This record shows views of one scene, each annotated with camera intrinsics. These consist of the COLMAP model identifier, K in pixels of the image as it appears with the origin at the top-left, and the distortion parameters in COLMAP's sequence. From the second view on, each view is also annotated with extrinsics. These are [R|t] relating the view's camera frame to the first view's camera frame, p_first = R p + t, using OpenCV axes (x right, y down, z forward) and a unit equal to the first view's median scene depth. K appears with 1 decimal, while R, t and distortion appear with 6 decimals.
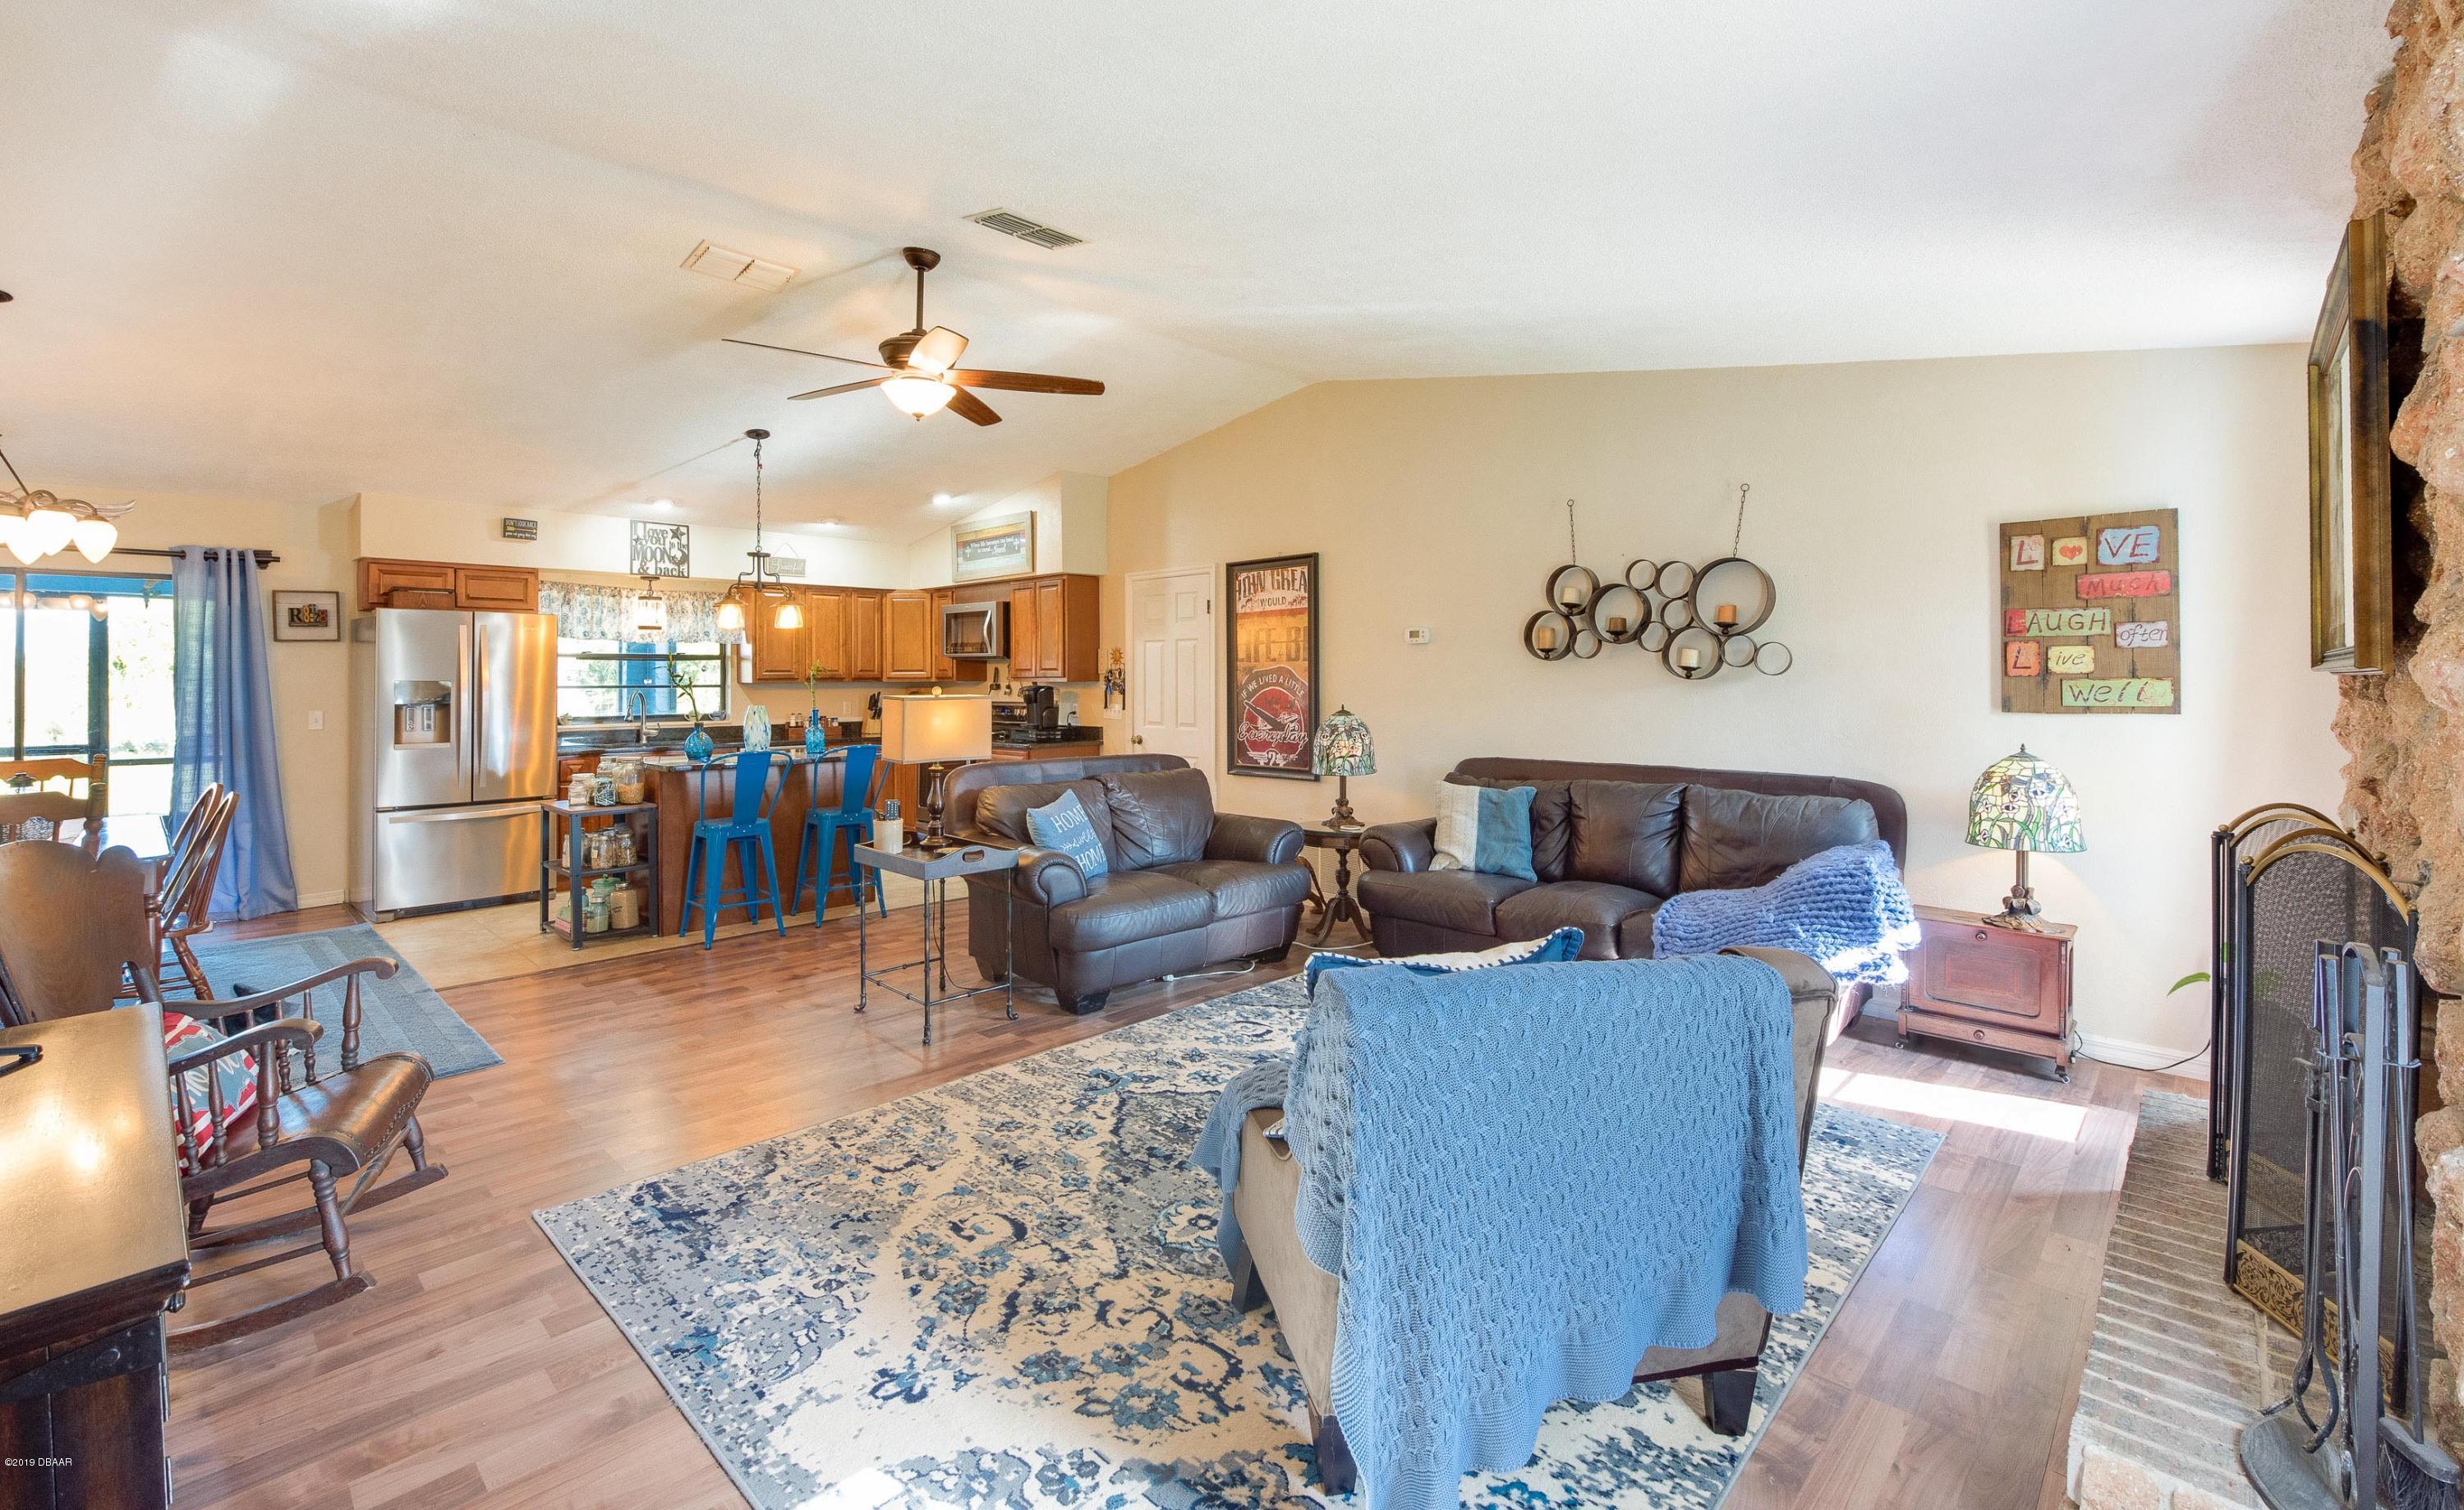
lens RADIAL K [[1043.0, 0, 1224.9], [0, 1043.0, 672.9], [0, 0, 1]] dist [-0.016064, 0.000036]
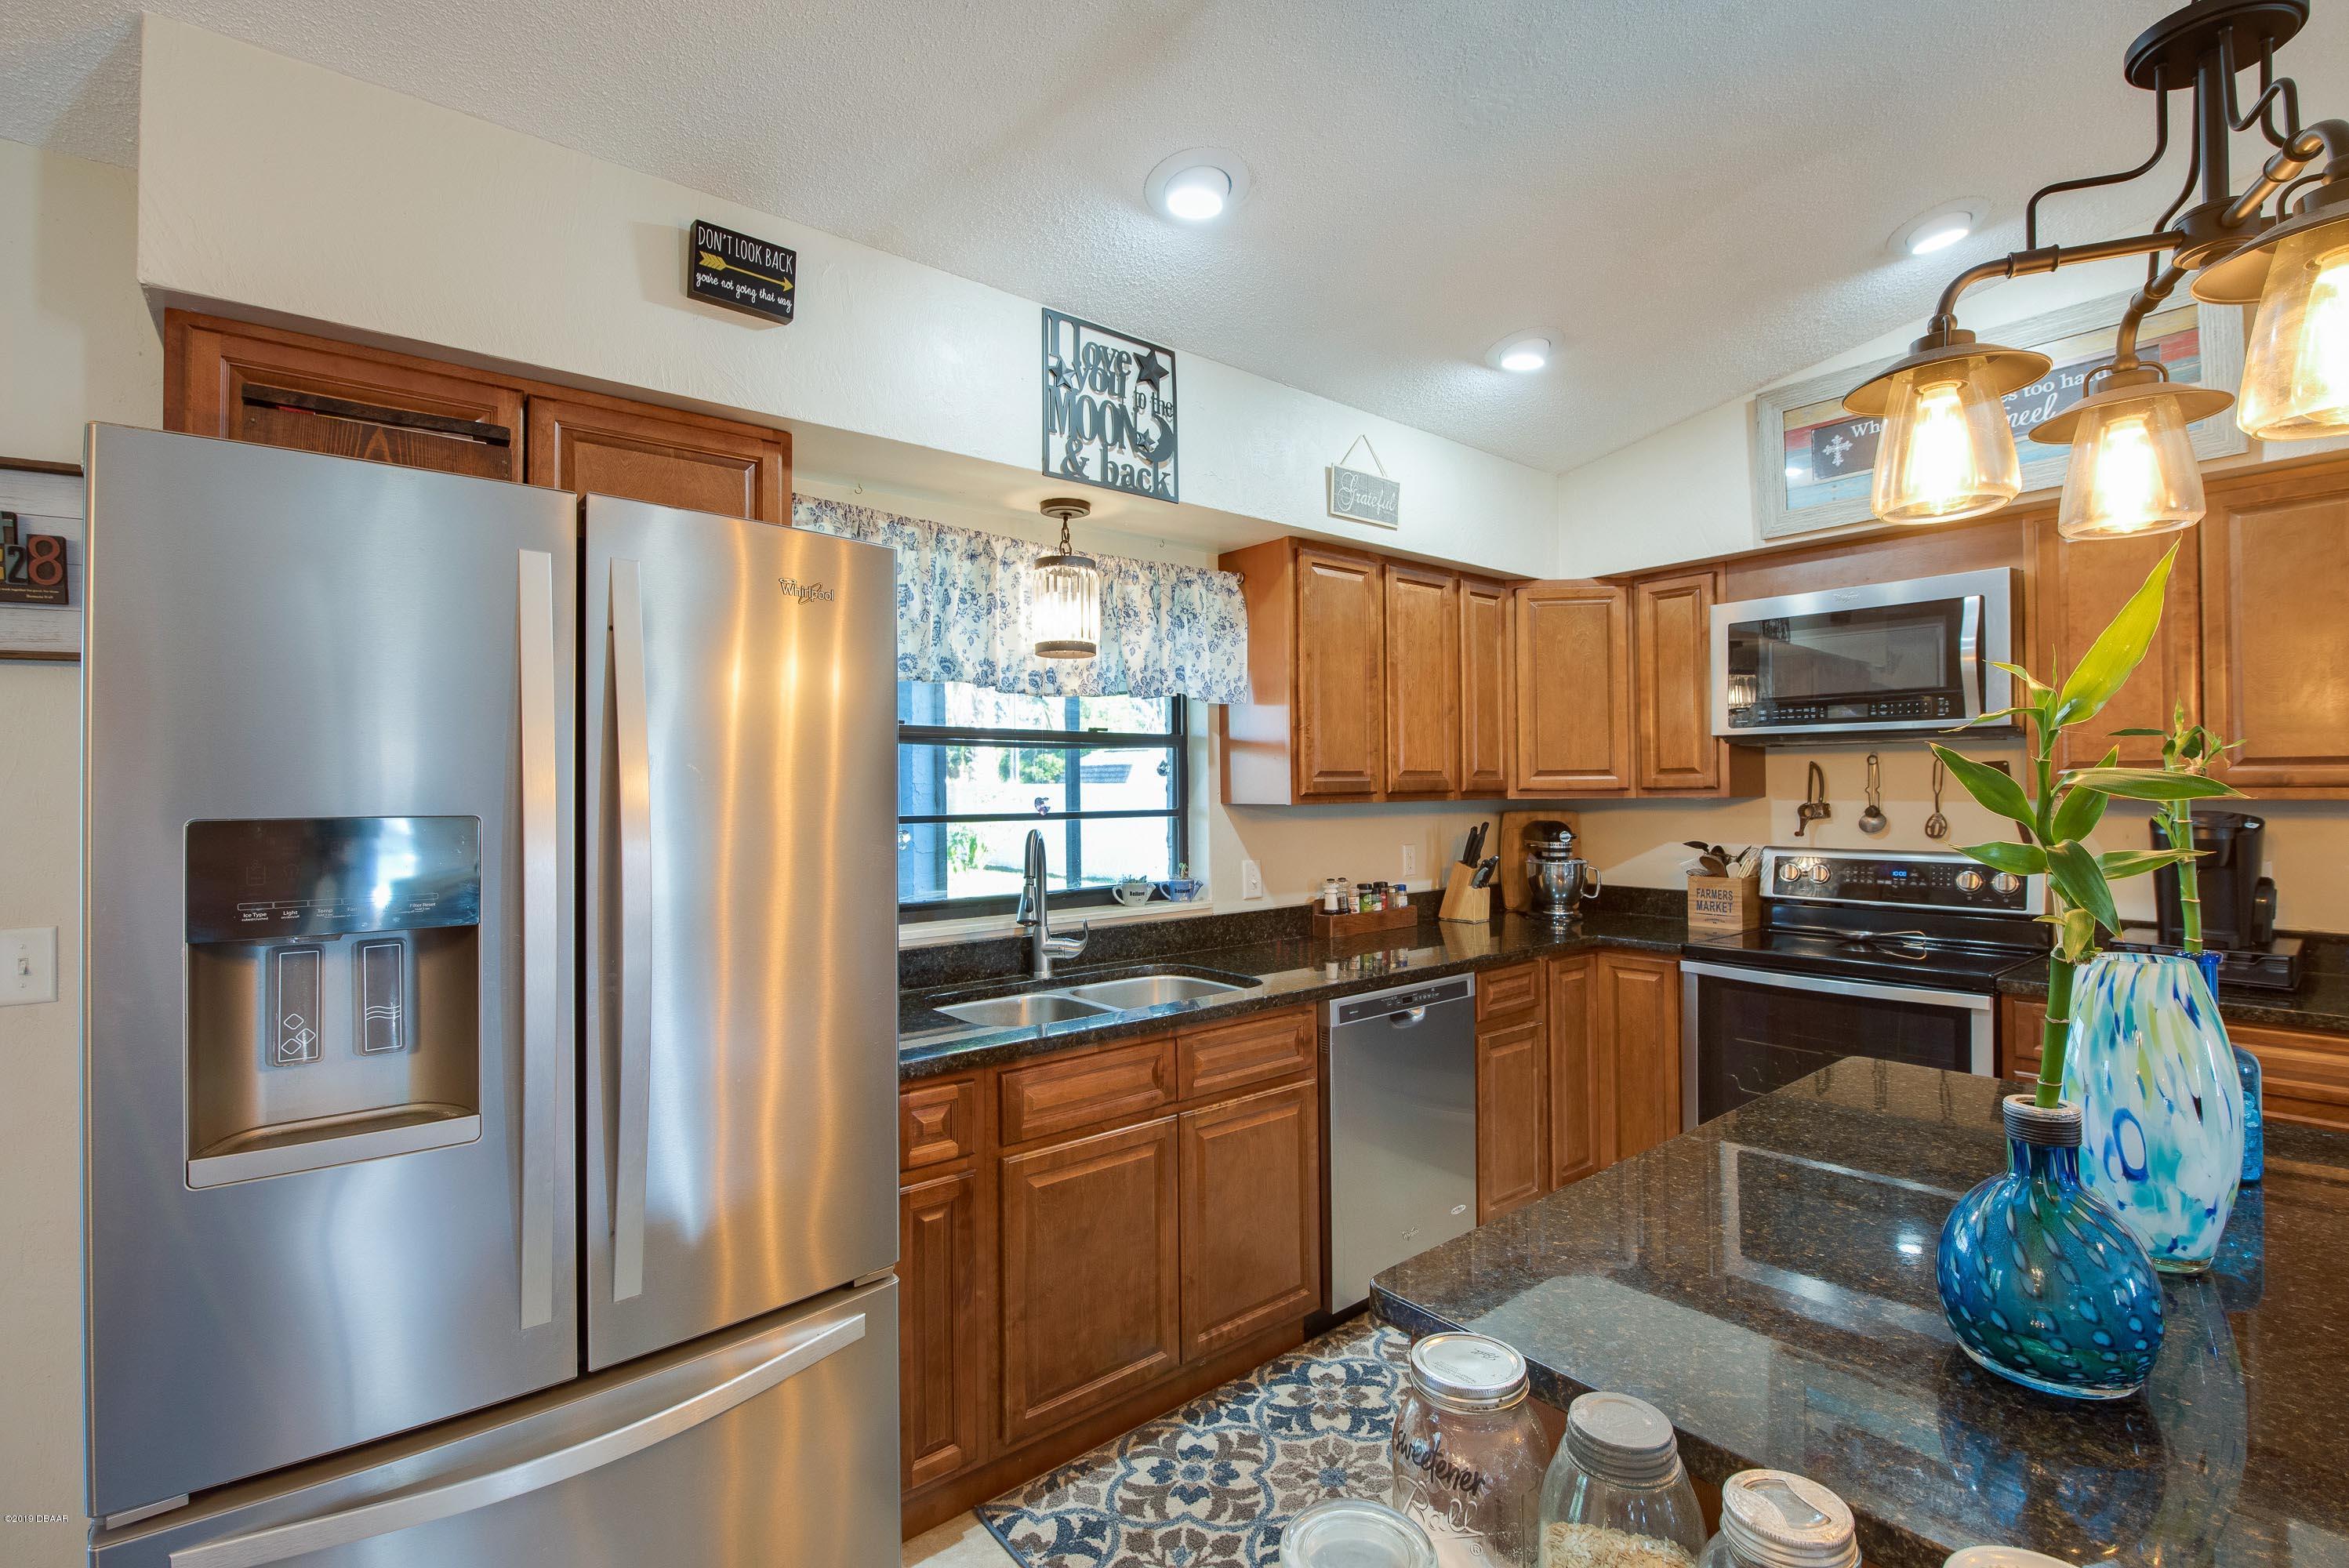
lens RADIAL K [[1035.8, 0, 1174.5], [0, 1035.8, 784.0], [0, 0, 1]] dist [-0.008855, -0.000069]
pose [[0.992380, -0.005081, -0.123108, -0.581589], [0.005055, 0.999987, -0.000526, 0.002874], [0.123110, -0.000100, 0.992393, 0.805541]]
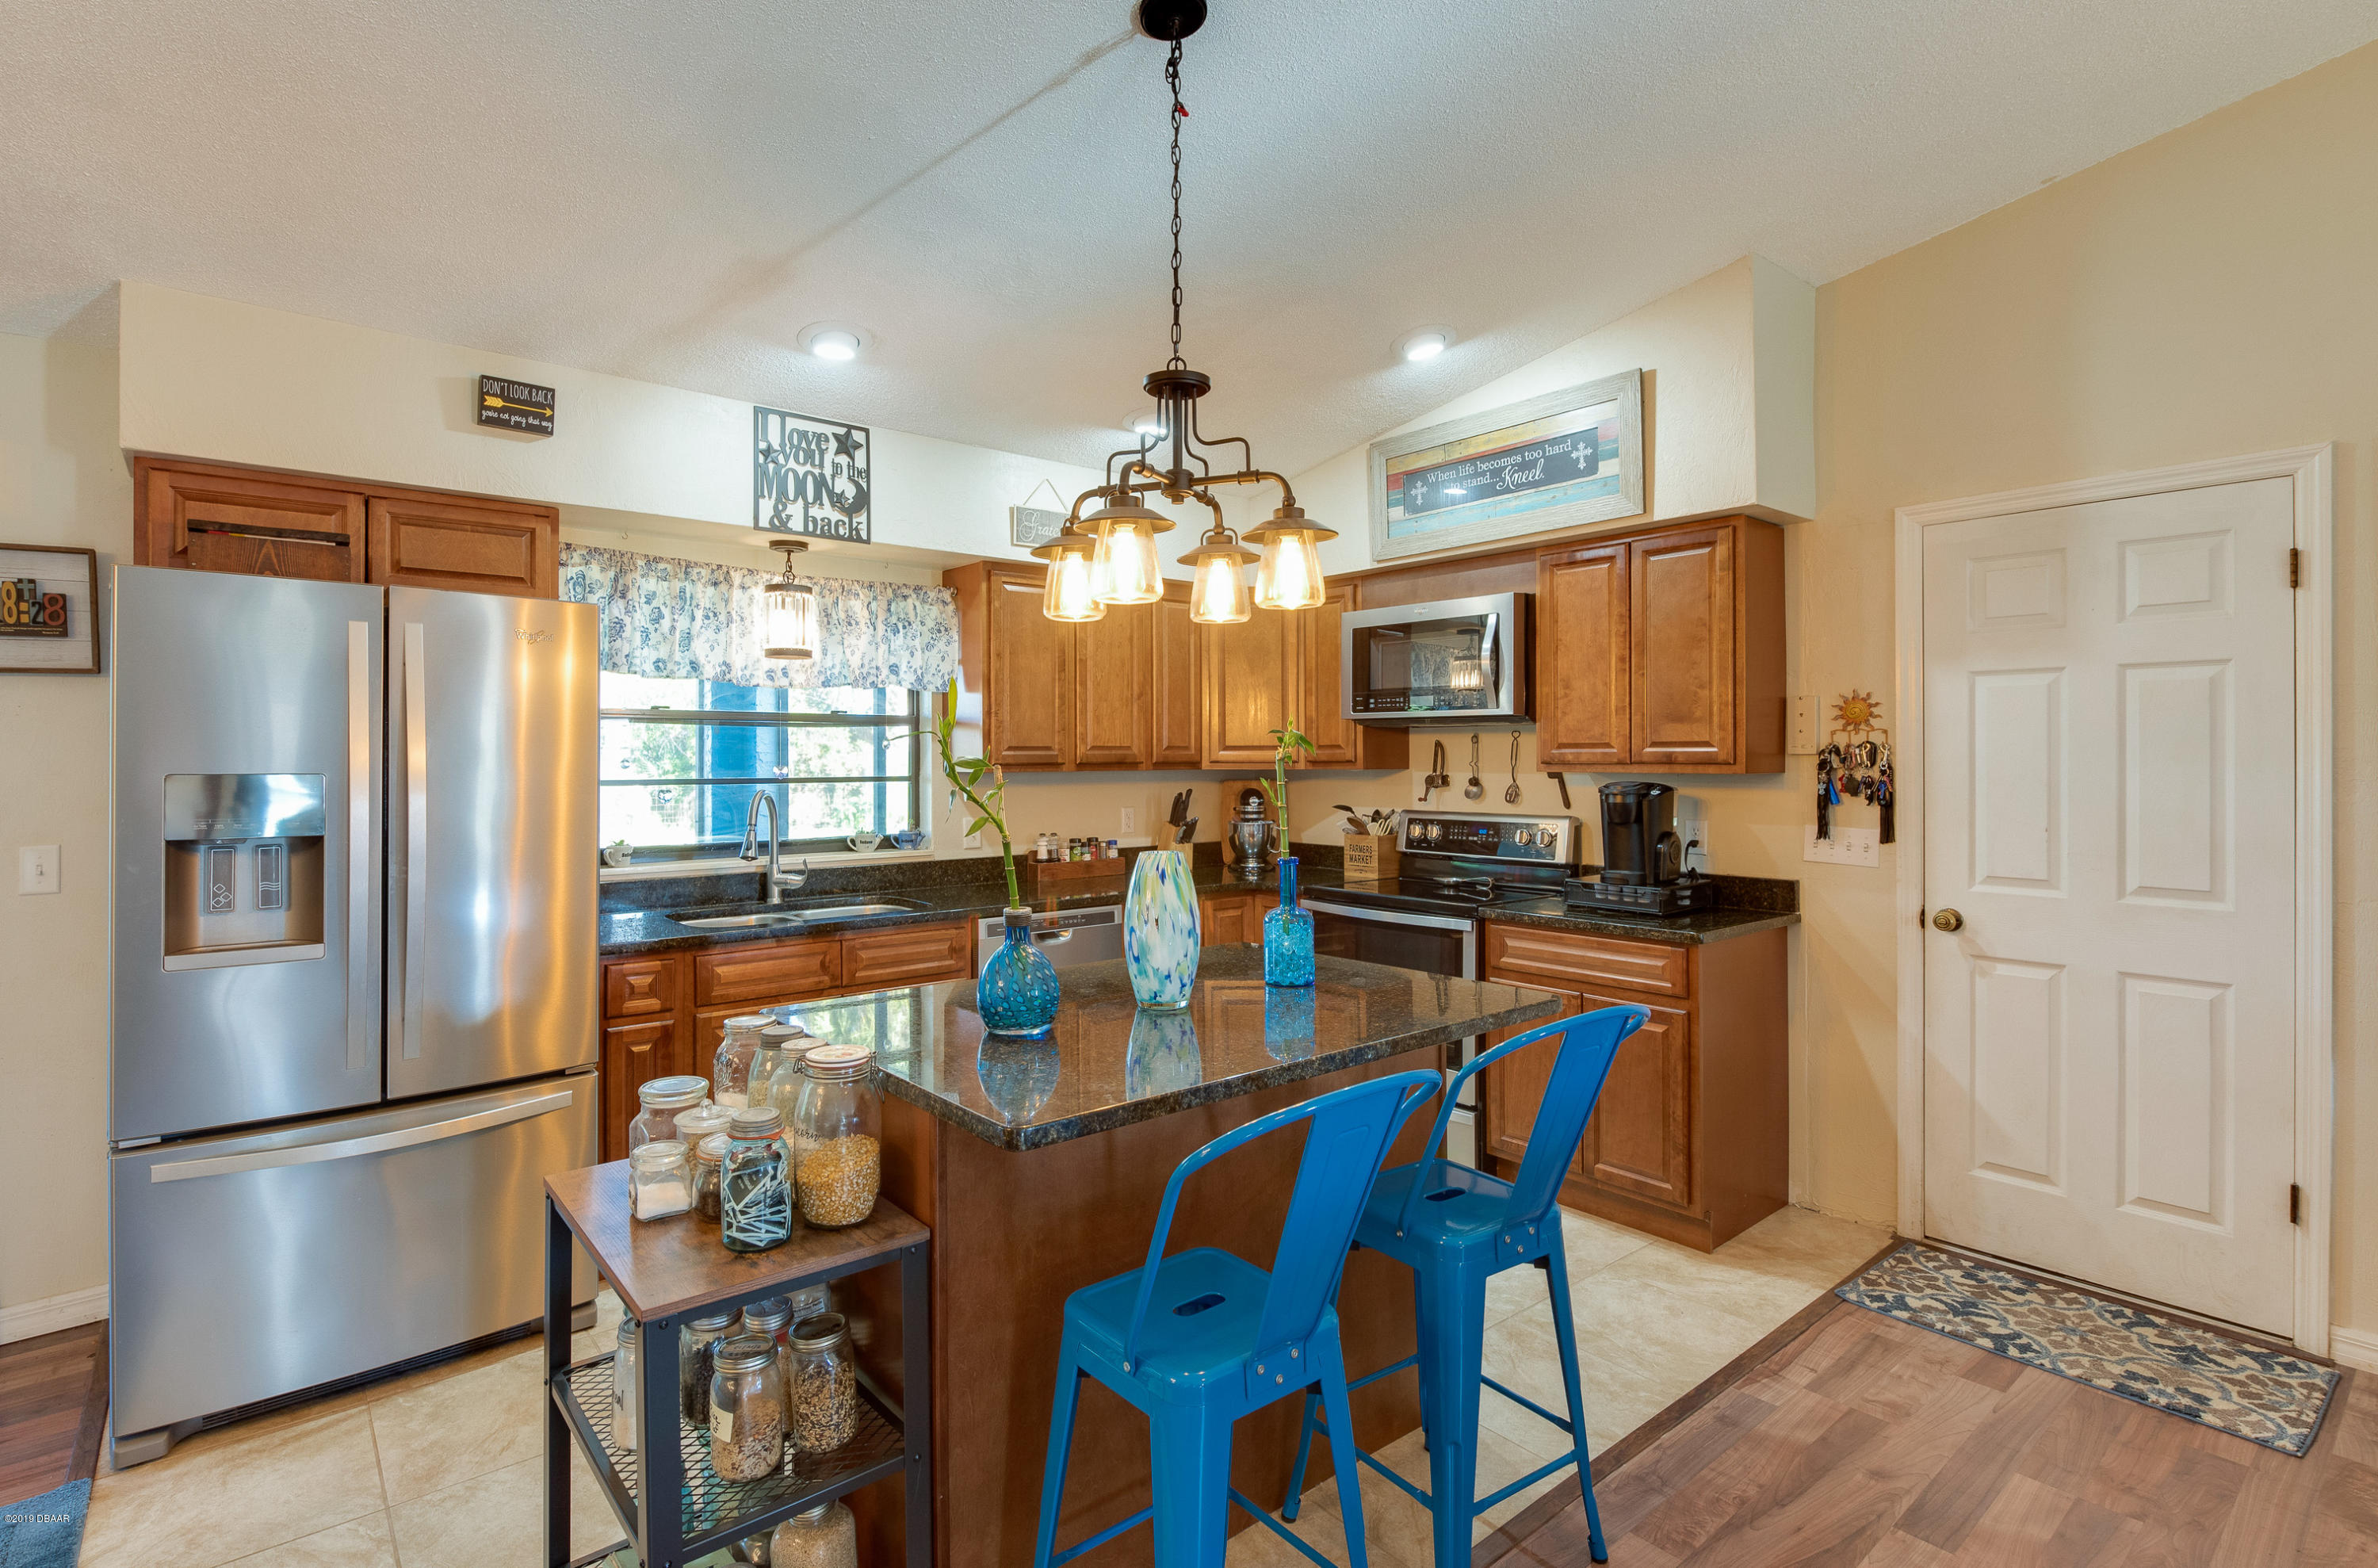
lens RADIAL K [[1128.0, 0, 1116.7], [0, 1128.0, 758.5], [0, 0, 1]] dist [0.000805, 0.000320]
pose [[0.990211, 0.001803, -0.139567, -0.415197], [-0.001091, 0.999986, 0.005175, 0.000584], [0.139574, -0.004972, 0.990199, 0.640450]]
